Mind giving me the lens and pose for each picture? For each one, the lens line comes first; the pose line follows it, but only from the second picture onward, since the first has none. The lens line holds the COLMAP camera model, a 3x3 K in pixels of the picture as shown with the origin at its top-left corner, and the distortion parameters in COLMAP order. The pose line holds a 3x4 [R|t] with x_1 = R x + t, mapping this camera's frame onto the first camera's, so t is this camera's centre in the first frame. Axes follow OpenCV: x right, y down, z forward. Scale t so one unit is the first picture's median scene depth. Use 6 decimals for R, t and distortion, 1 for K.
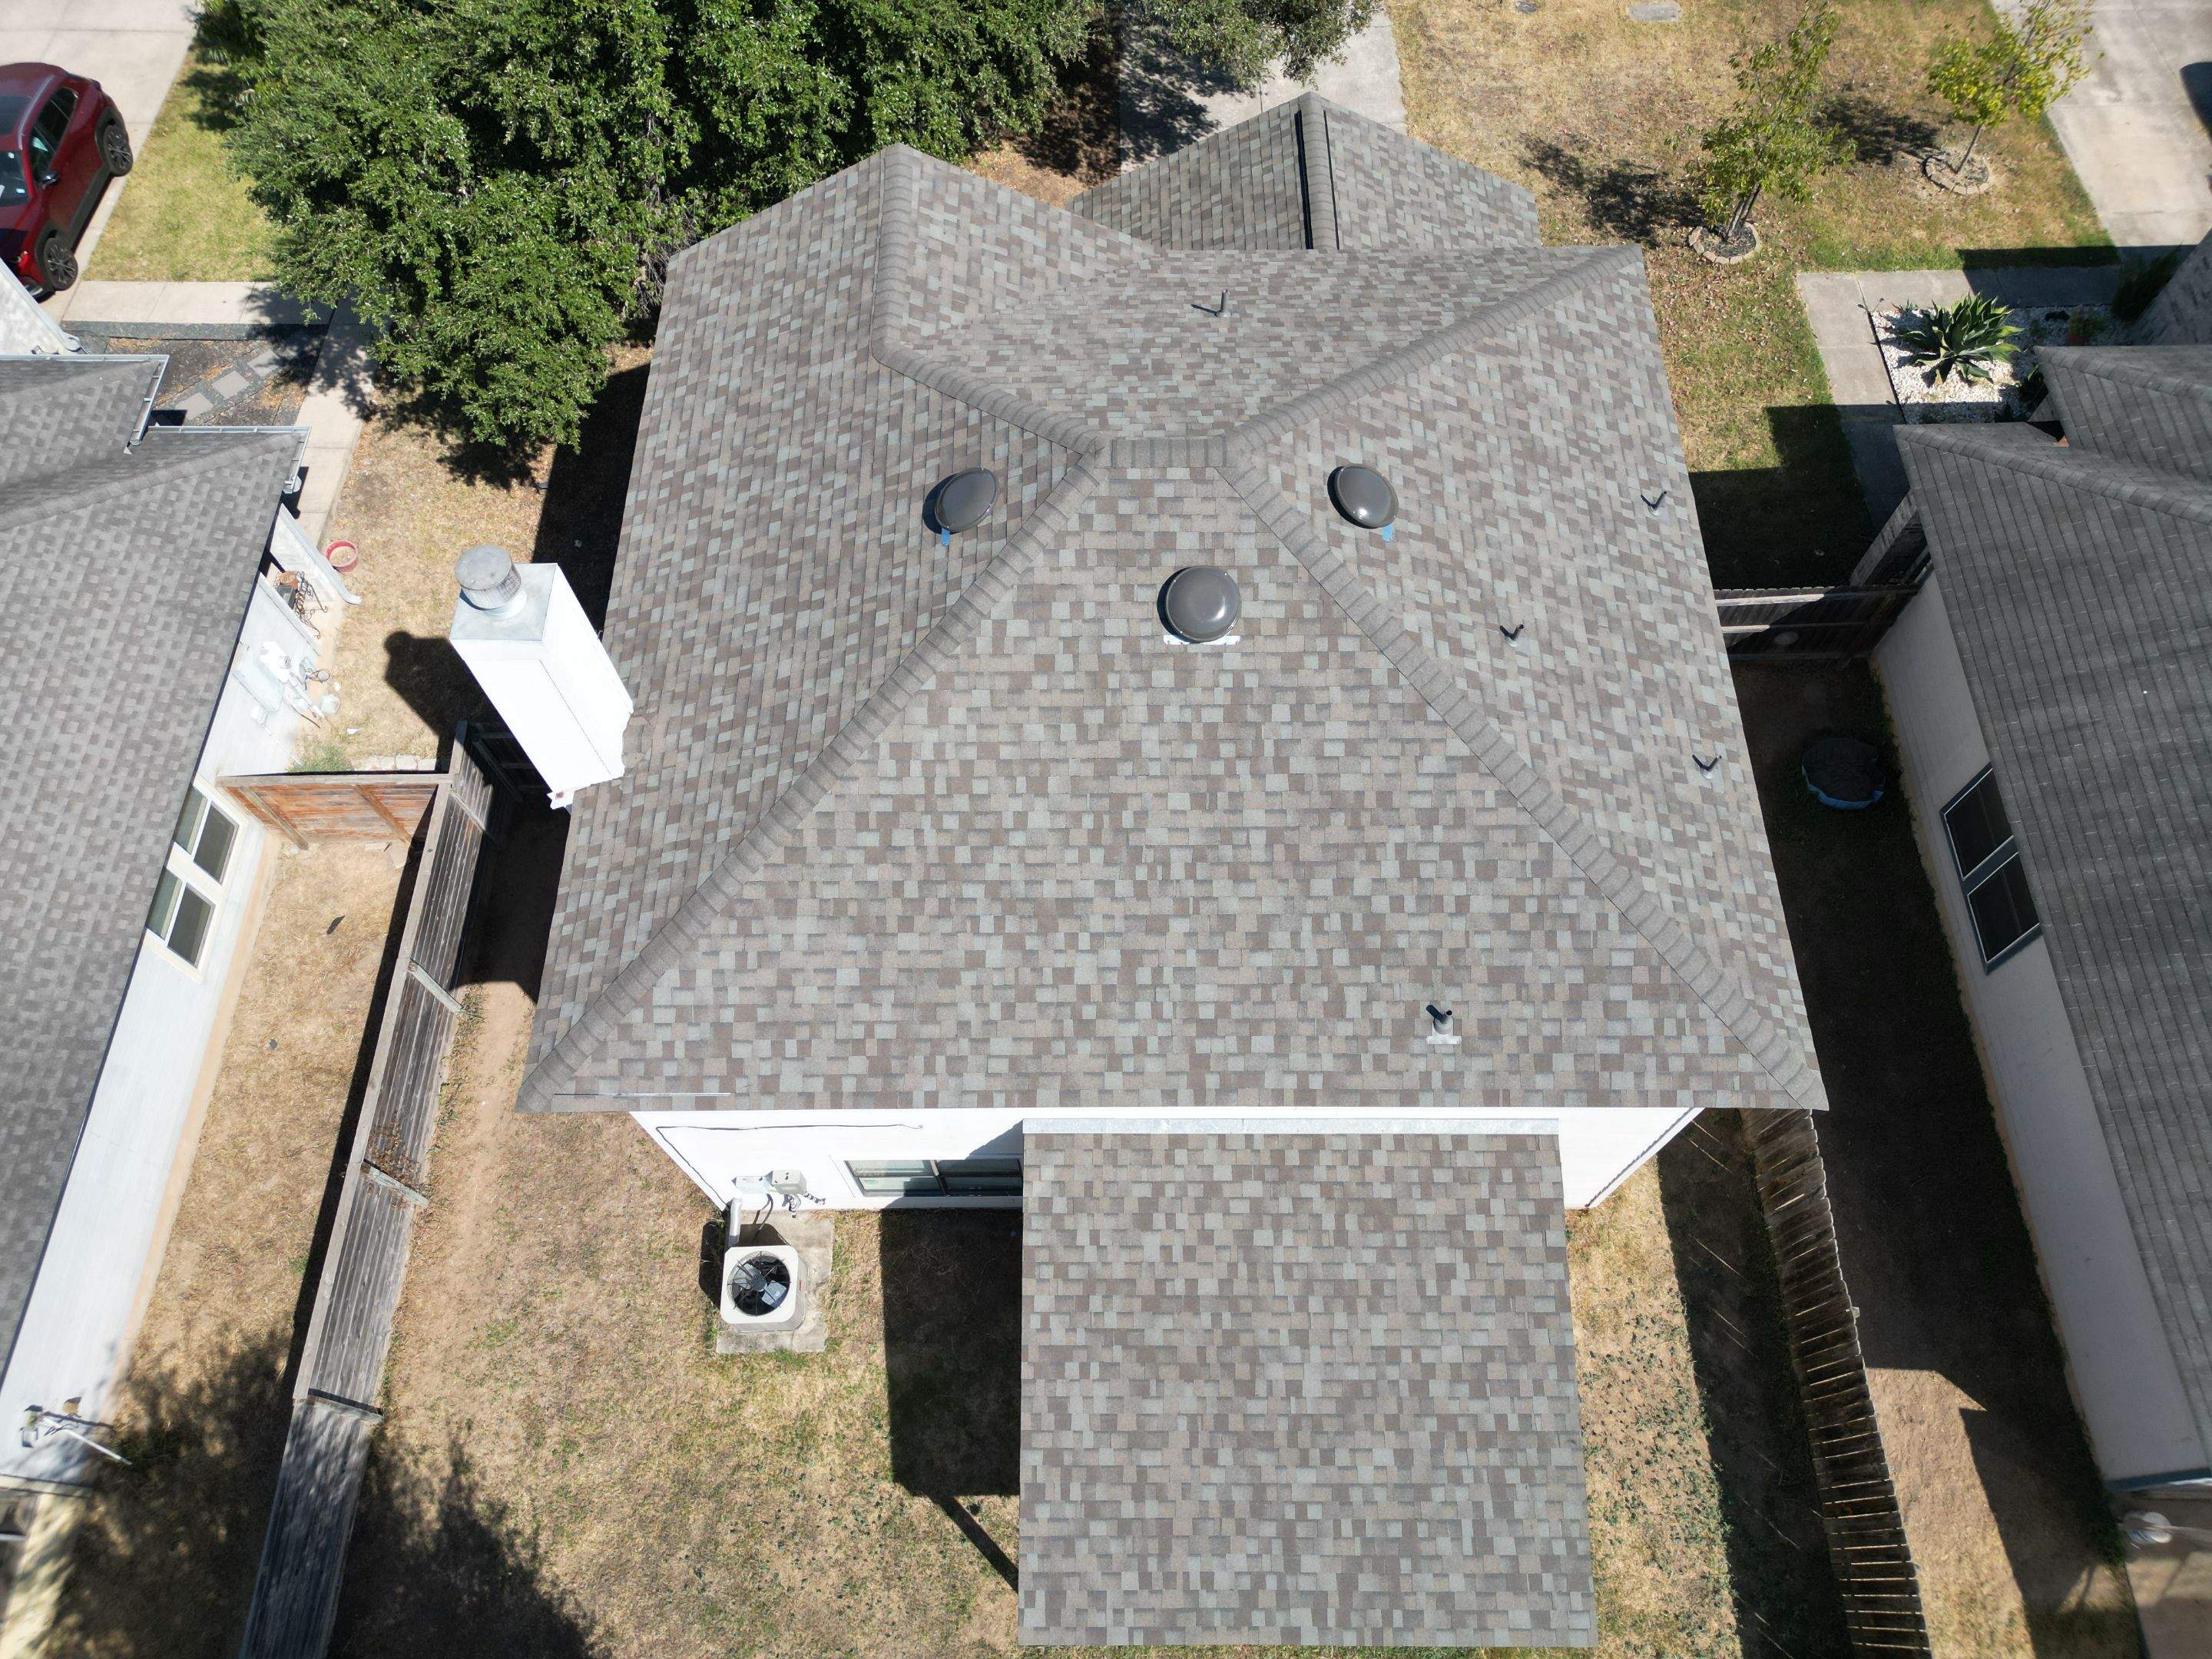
lens RADIAL K [[1543.7, 0, 1103.0], [0, 1543.7, 824.7], [0, 0, 1]] dist [0.075697, -0.071628]
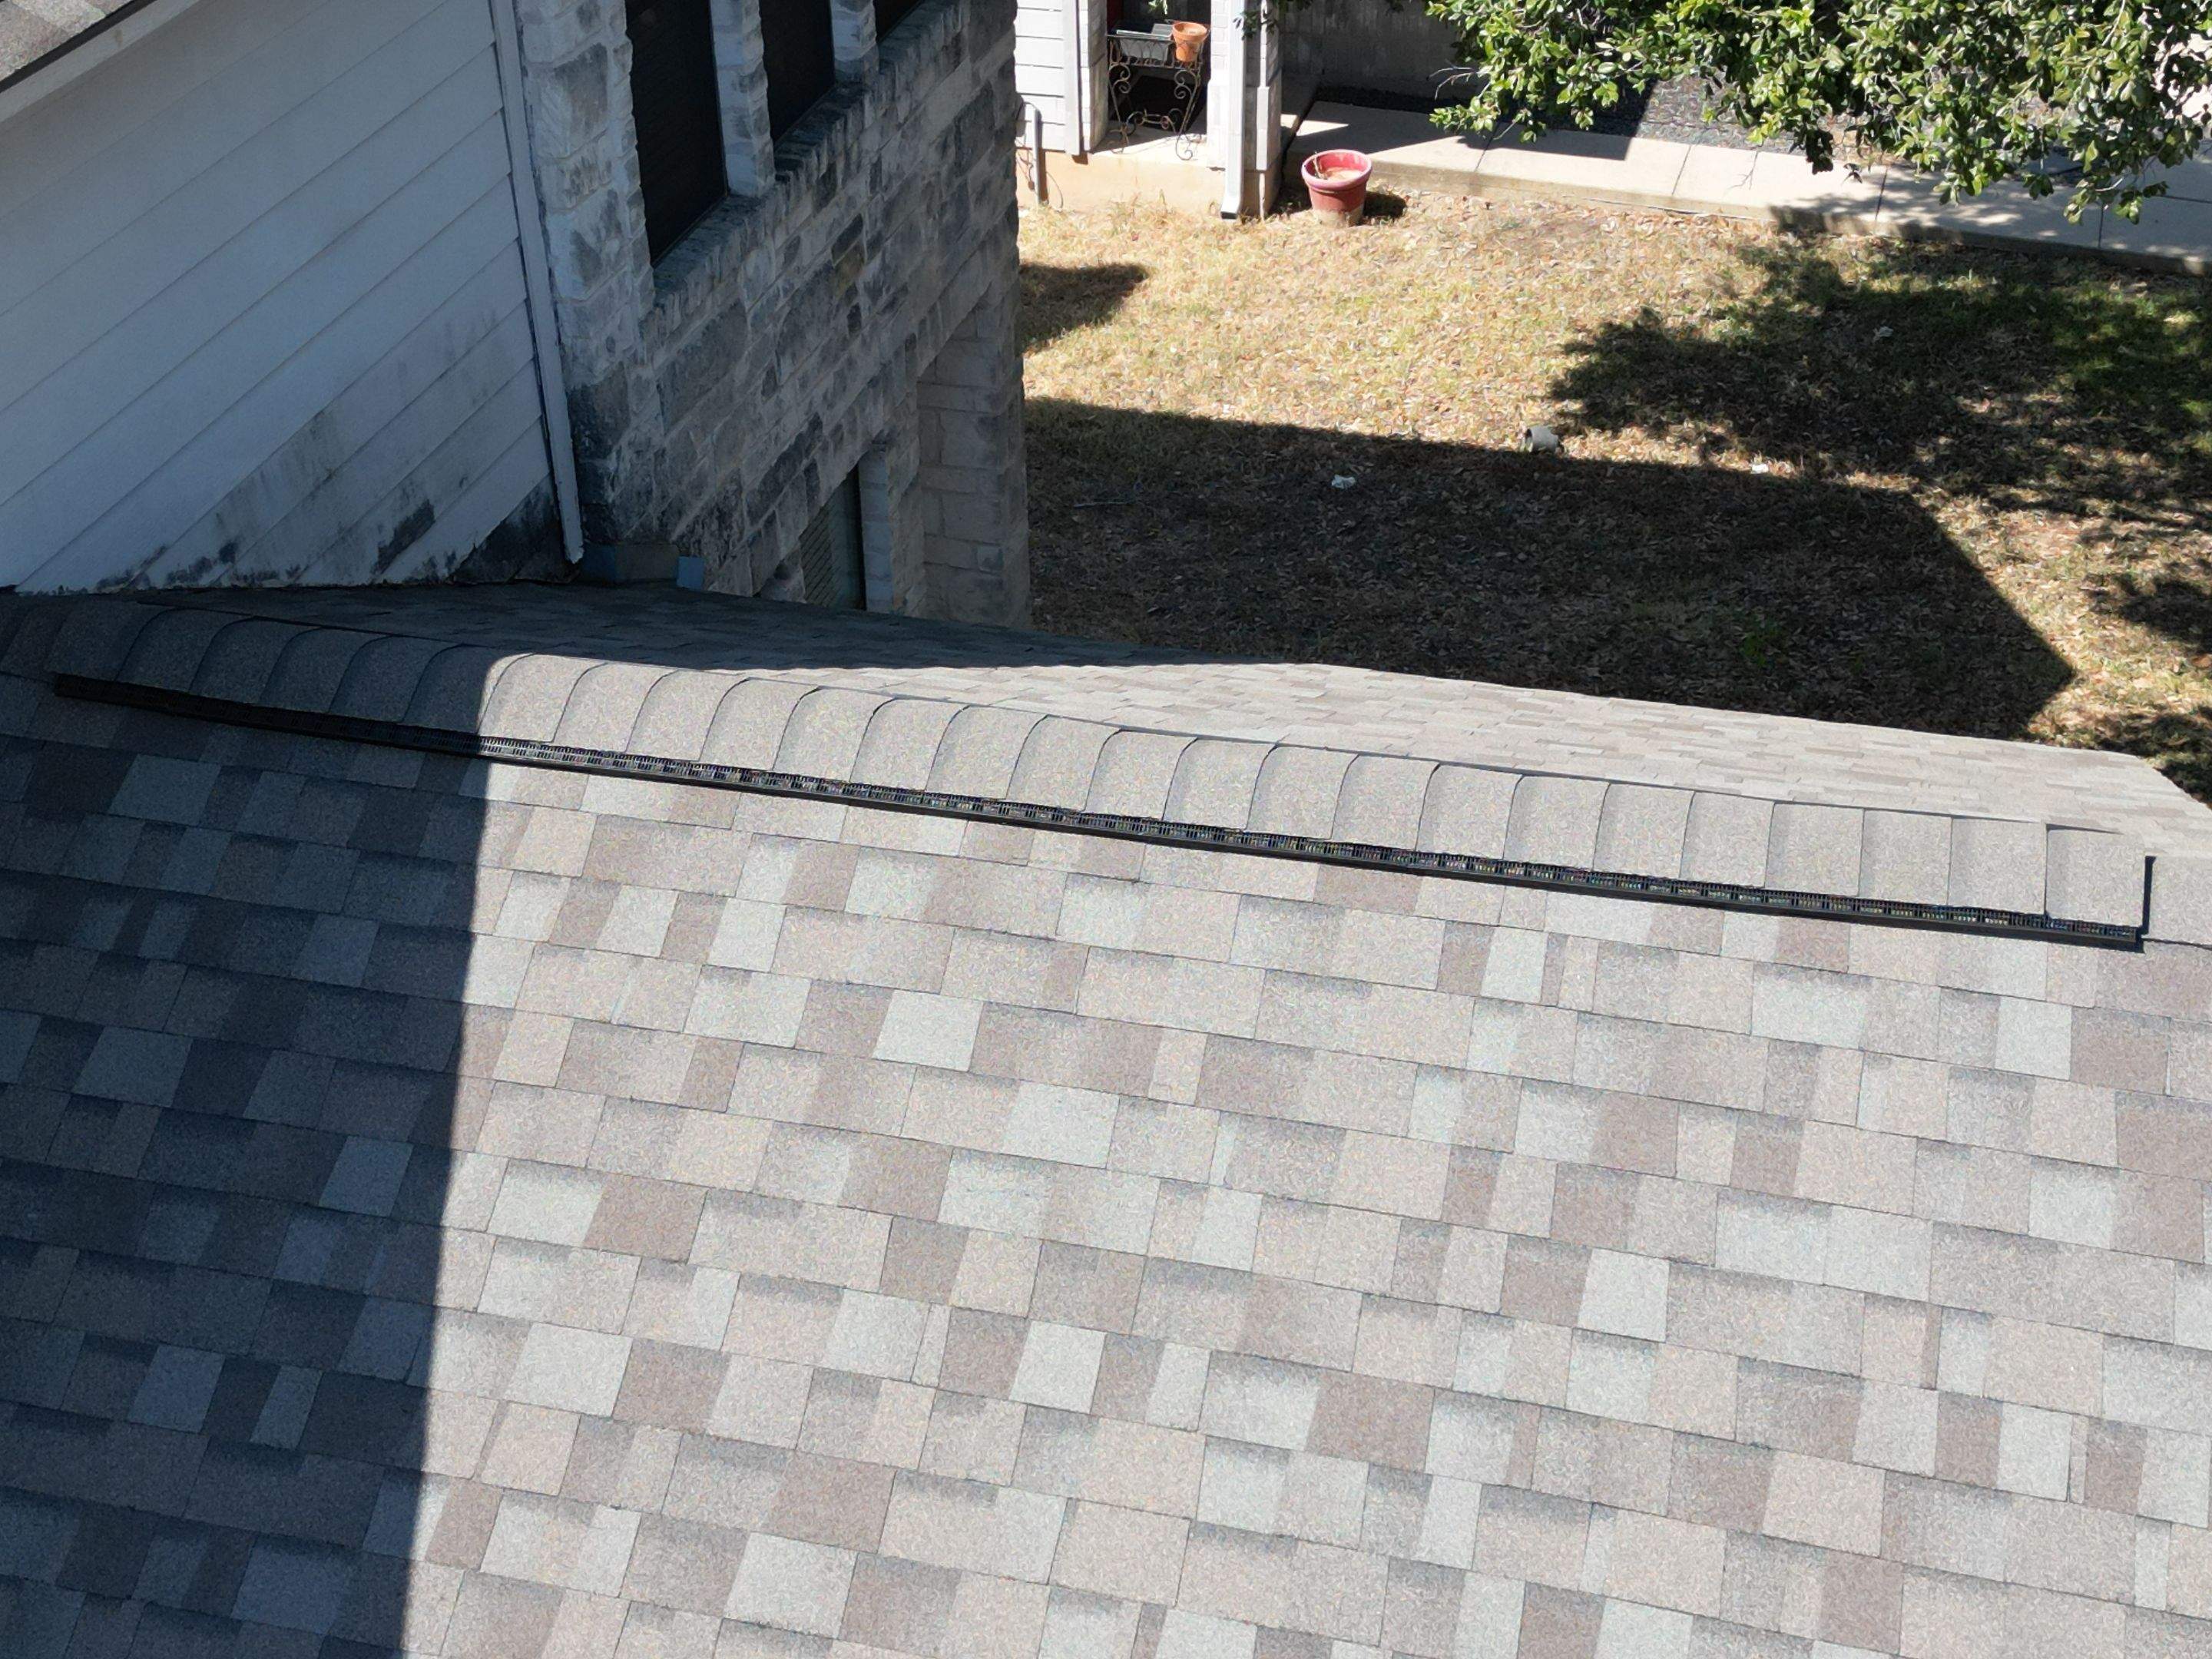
lens RADIAL K [[3074.2, 0, 1098.0], [0, 3074.2, 845.3], [0, 0, 1]] dist [0.085339, 0.000000]
pose [[-0.262341, 0.533951, -0.803787, 0.576187], [-0.847620, 0.270610, 0.456411, -0.786133], [0.461214, 0.801041, 0.381595, 1.335041]]
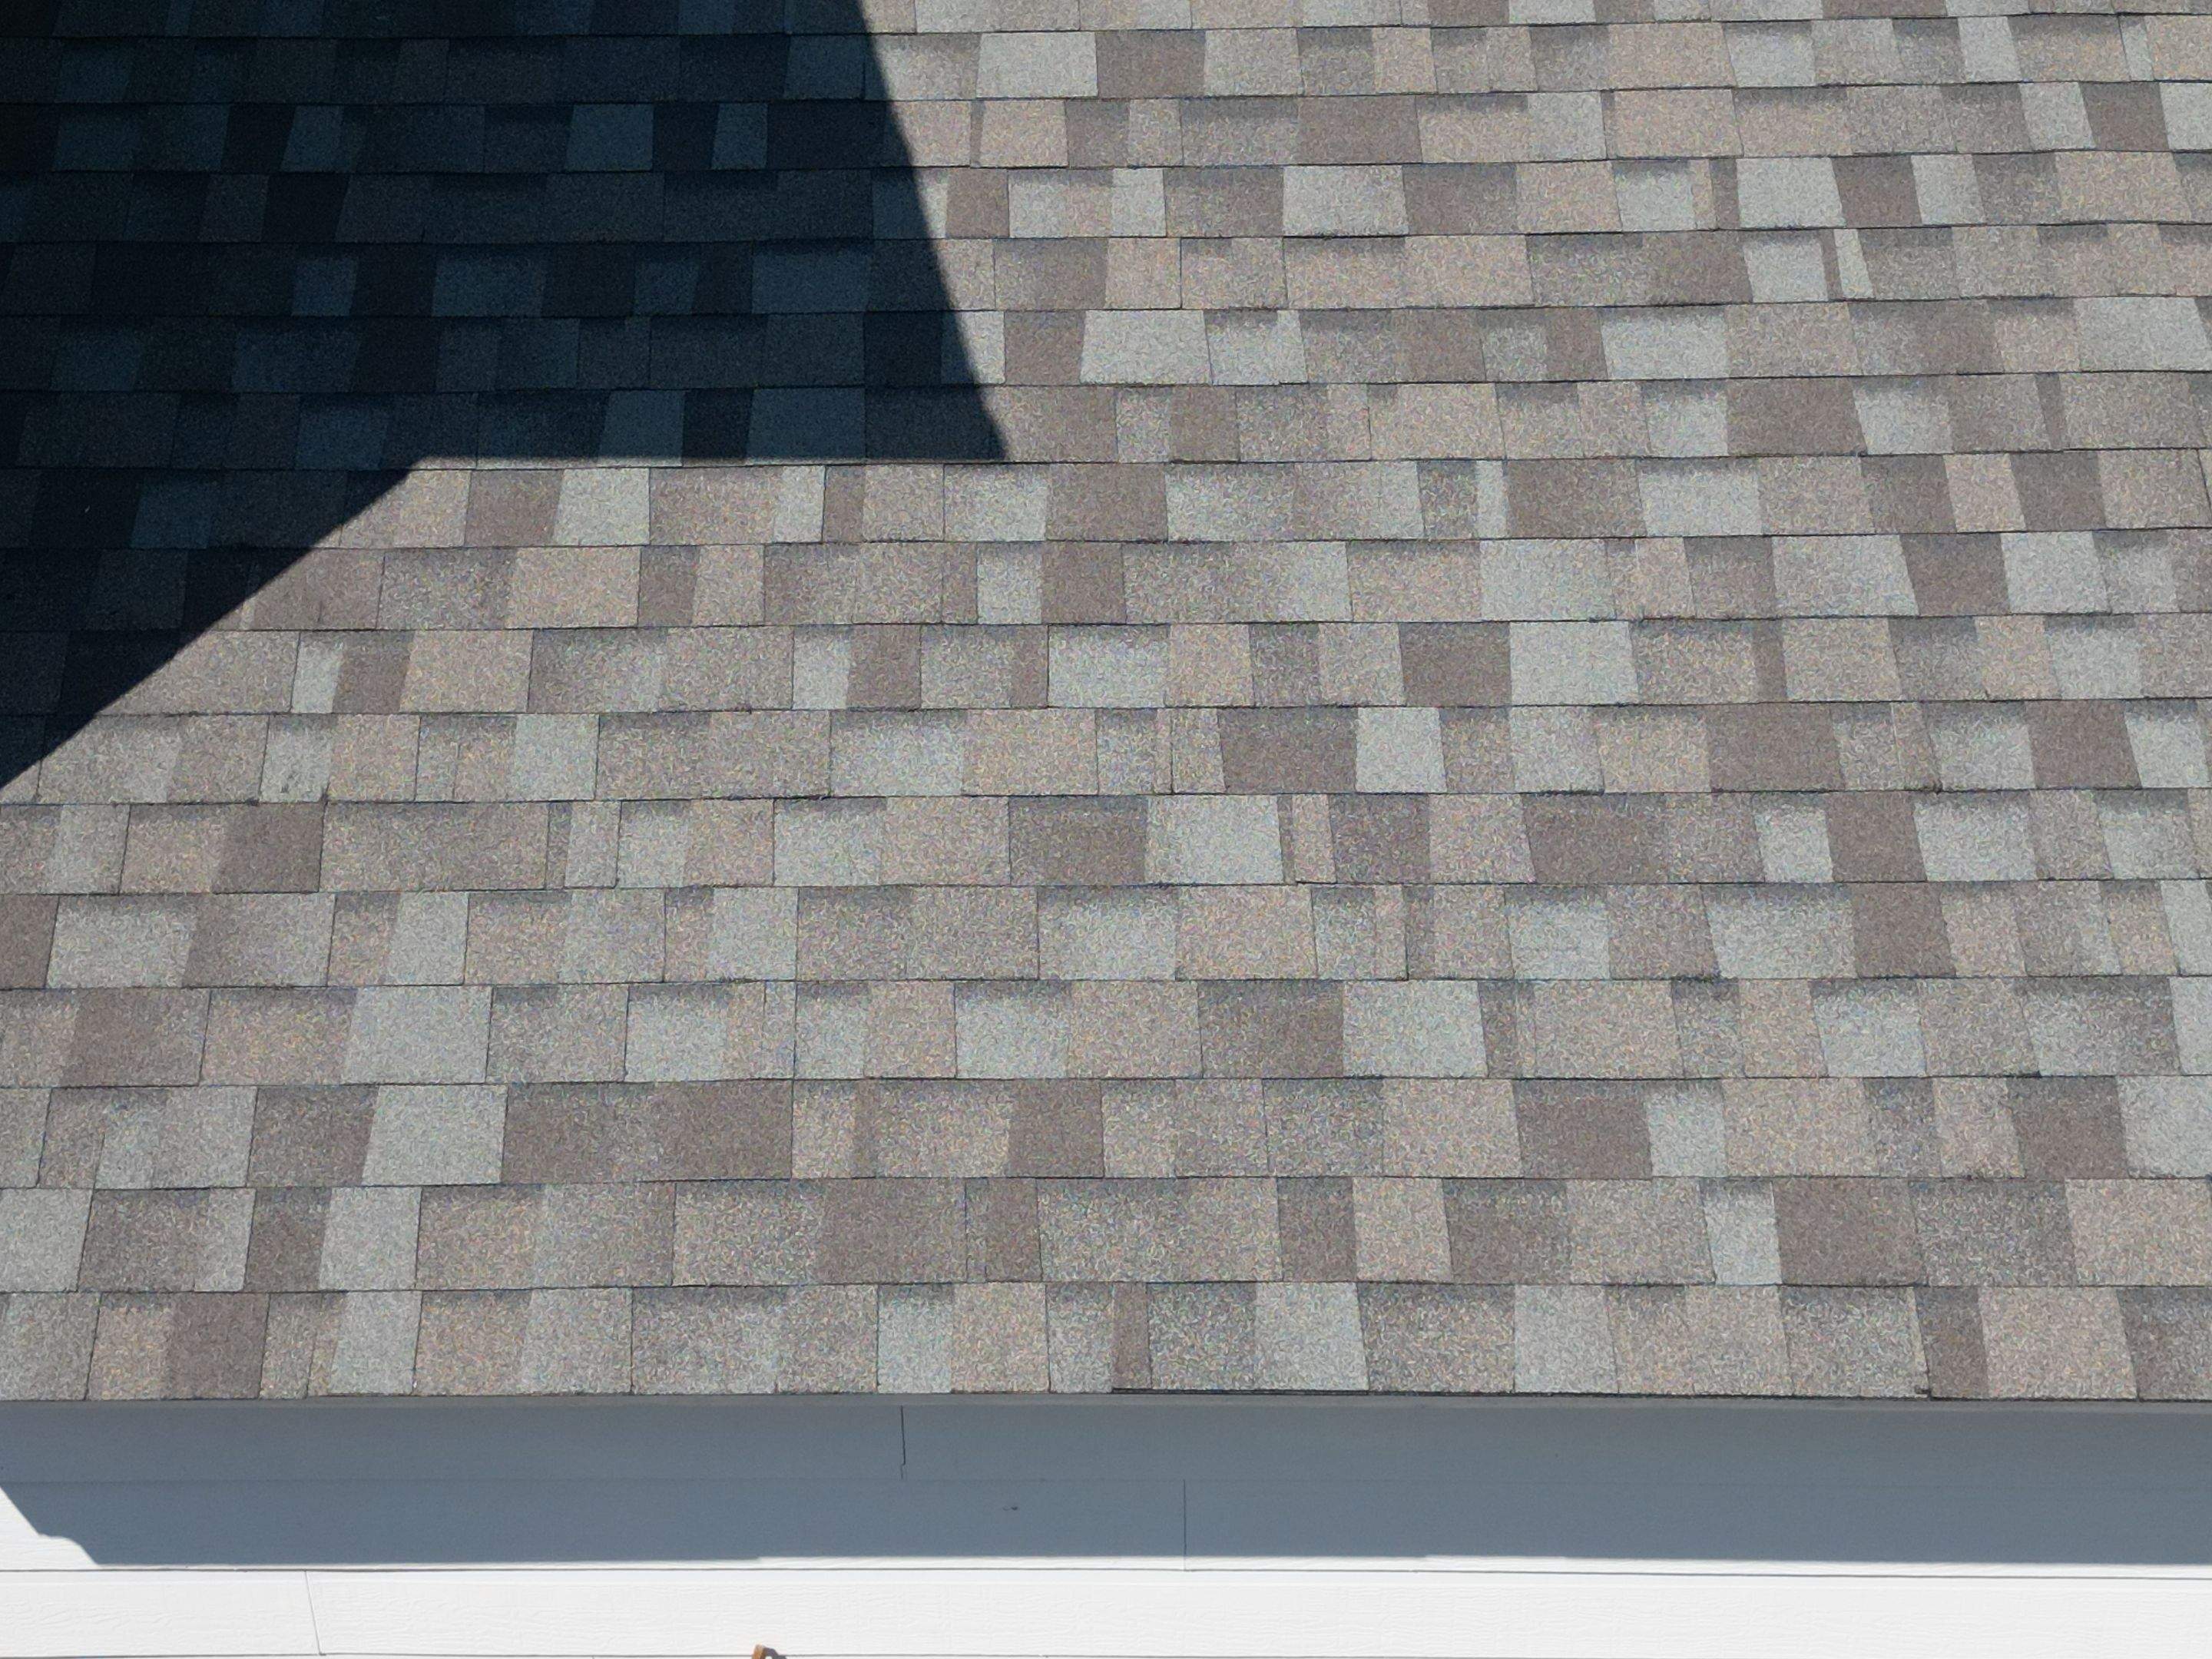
lens RADIAL K [[3090.7, 0, 1093.3], [0, 3090.7, 828.2], [0, 0, 1]] dist [0.092559, 0.000000]
pose [[-0.021890, 0.549545, -0.835177, 0.679470], [-0.881417, 0.383643, 0.275539, -0.599206], [0.471831, 0.742171, 0.475980, 1.403045]]
